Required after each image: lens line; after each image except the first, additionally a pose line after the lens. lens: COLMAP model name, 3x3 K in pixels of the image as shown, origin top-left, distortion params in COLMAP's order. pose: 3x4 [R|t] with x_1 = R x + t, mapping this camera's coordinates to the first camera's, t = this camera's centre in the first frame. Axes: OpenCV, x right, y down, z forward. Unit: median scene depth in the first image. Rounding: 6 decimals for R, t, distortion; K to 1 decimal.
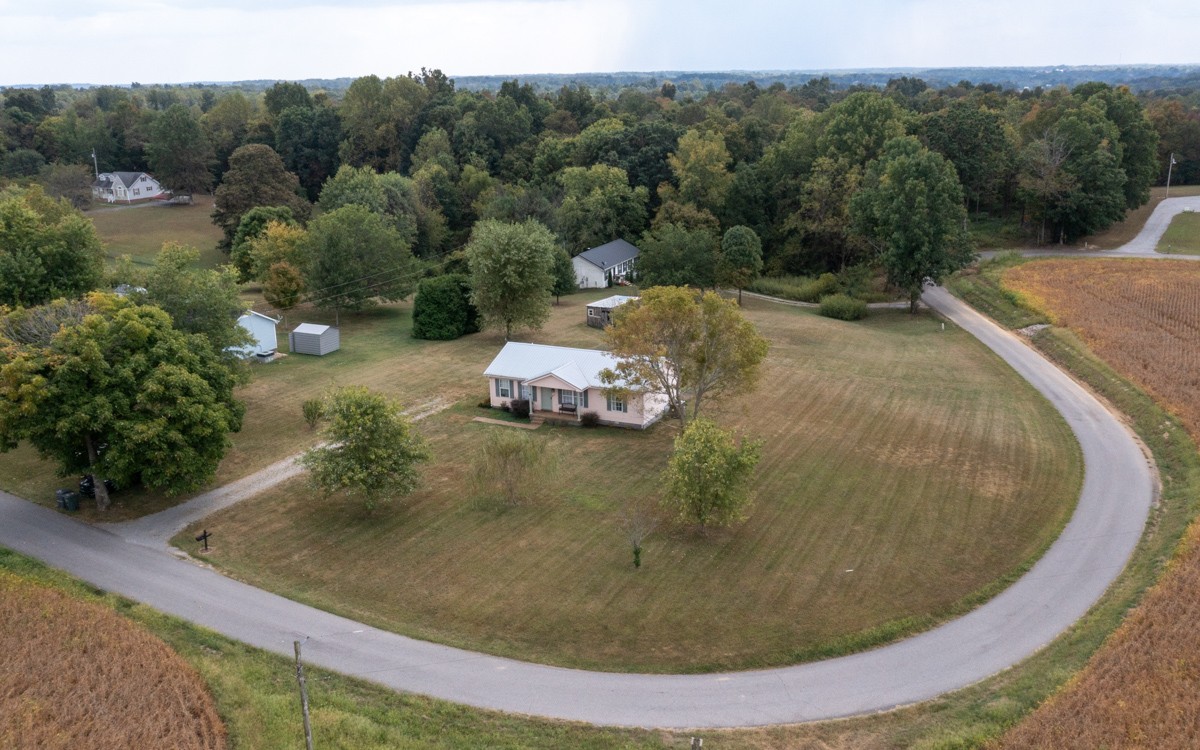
lens RADIAL K [[1059.3, 0, 589.0], [0, 1059.3, 371.4], [0, 0, 1]] dist [-0.023922, 0.016721]
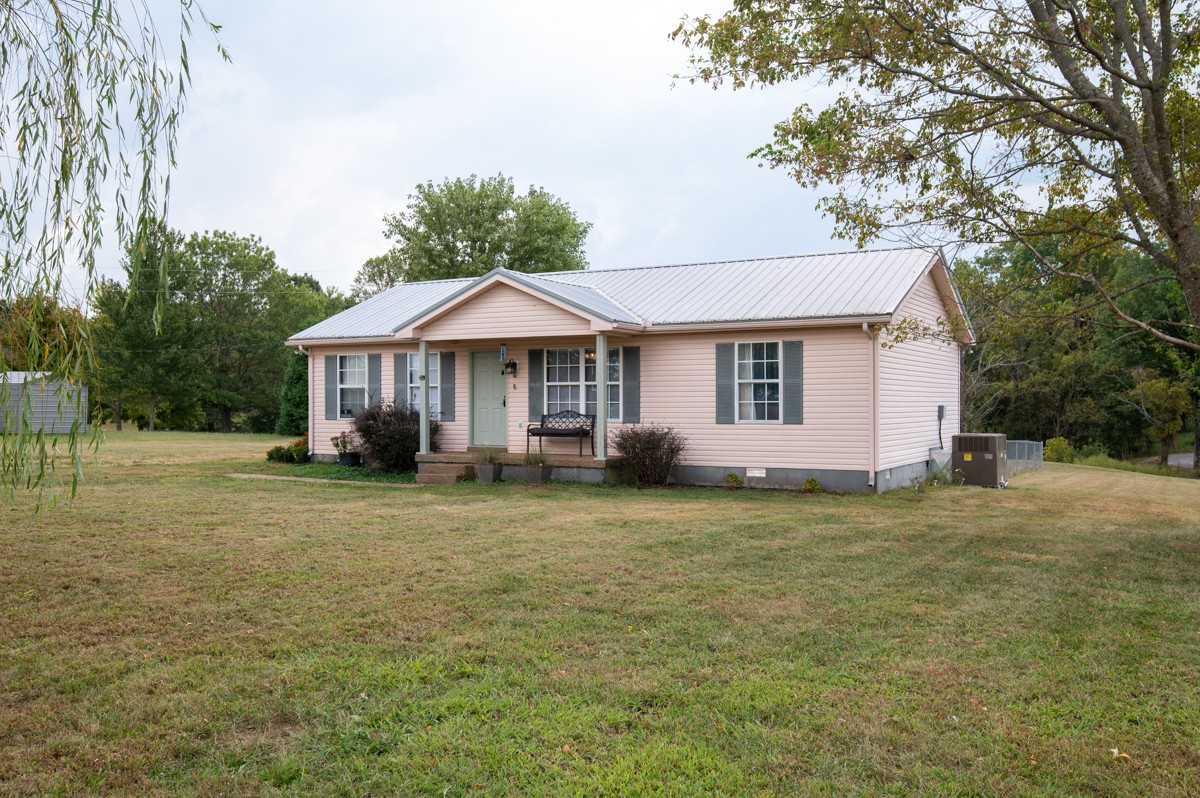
lens RADIAL K [[1080.6, 0, 603.6], [0, 1080.6, 399.6], [0, 0, 1]] dist [-0.055358, 0.000607]
pose [[0.998578, 0.022237, -0.048461, 0.002365], [-0.034525, 0.962284, -0.269847, 0.094594], [0.040632, 0.271137, 0.961683, 0.715255]]
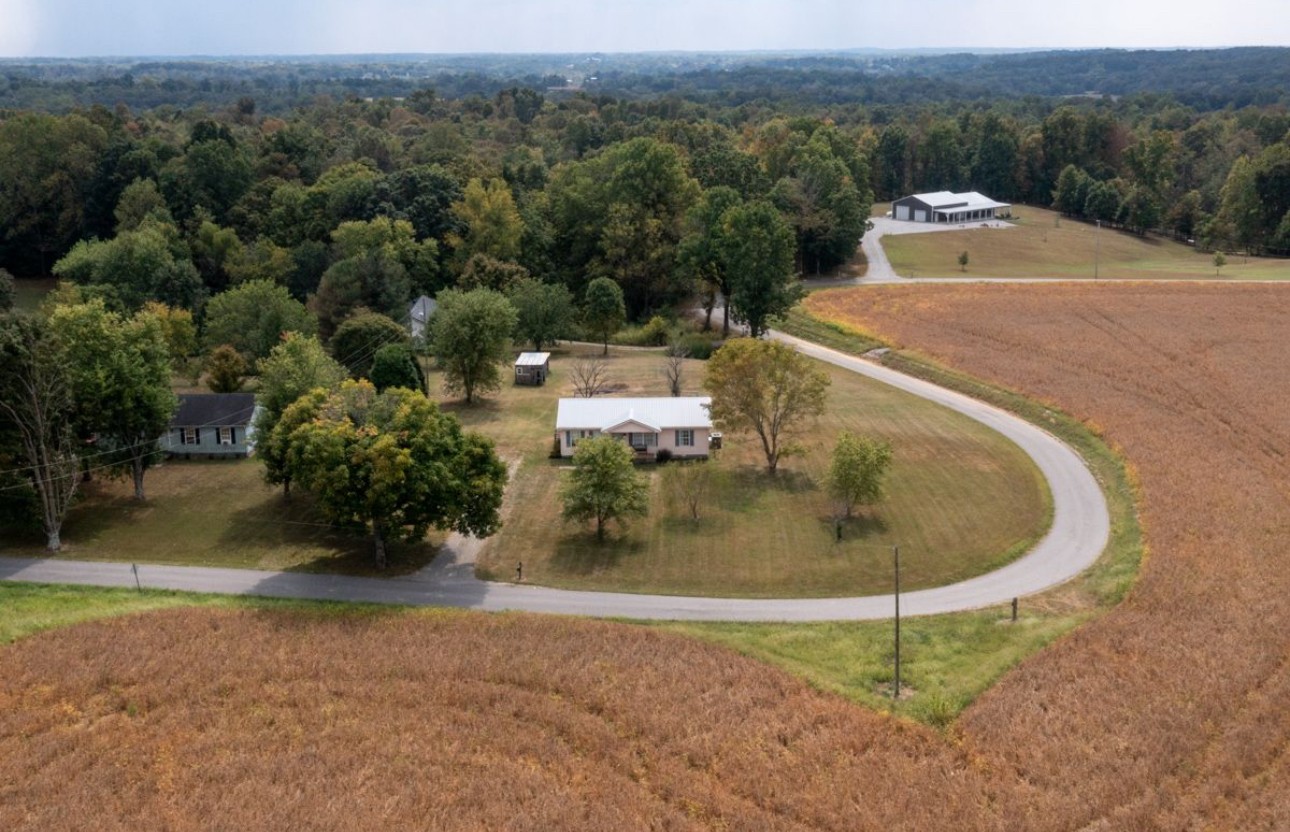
lens RADIAL K [[1368.5, 0, 617.7], [0, 1368.5, 378.1], [0, 0, 1]] dist [-0.013426, 0.000000]
pose [[0.911284, -0.086488, 0.402593, -0.615749], [0.105171, 0.994153, -0.024486, -0.007782], [-0.398121, 0.064655, 0.915052, -0.358805]]
